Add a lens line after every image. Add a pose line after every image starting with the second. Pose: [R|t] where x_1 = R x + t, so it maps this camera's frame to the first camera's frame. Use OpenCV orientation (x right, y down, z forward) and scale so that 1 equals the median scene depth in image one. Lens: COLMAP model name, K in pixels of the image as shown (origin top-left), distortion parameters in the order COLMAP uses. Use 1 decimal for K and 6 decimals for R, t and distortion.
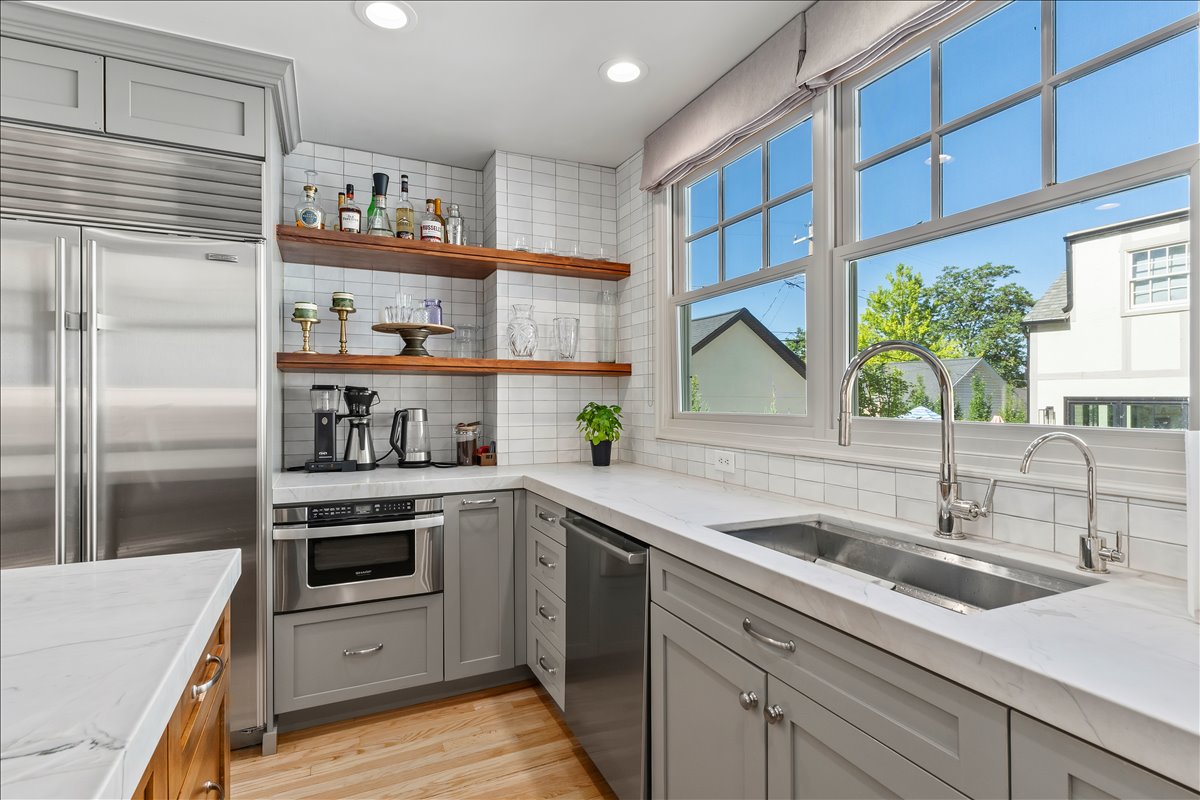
lens RADIAL K [[602.5, 0, 594.0], [0, 602.5, 387.7], [0, 0, 1]] dist [0.012631, -0.000275]
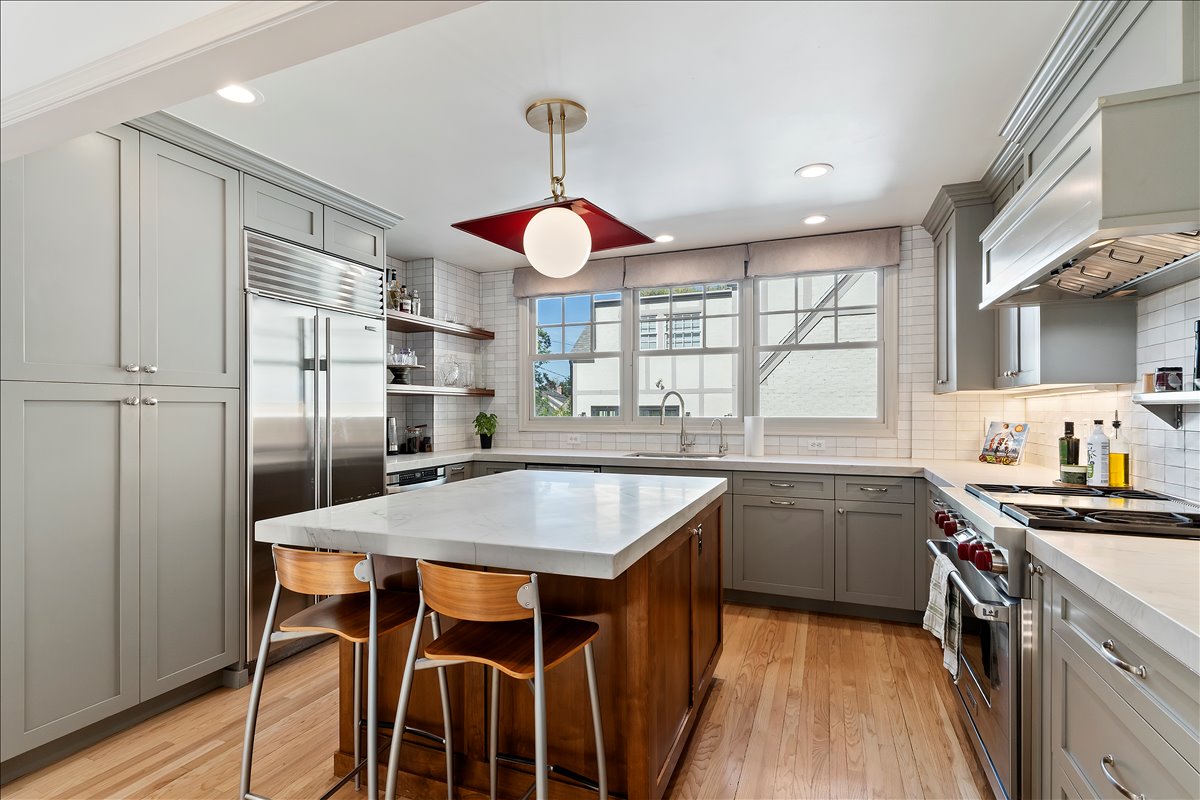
lens RADIAL K [[573.1, 0, 601.6], [0, 573.1, 390.5], [0, 0, 1]] dist [0.000774, 0.000001]
pose [[0.733124, 0.014310, 0.679945, -0.902171], [-0.005390, 0.999869, -0.015232, -0.014920], [-0.680074, 0.007502, 0.733105, -0.453471]]
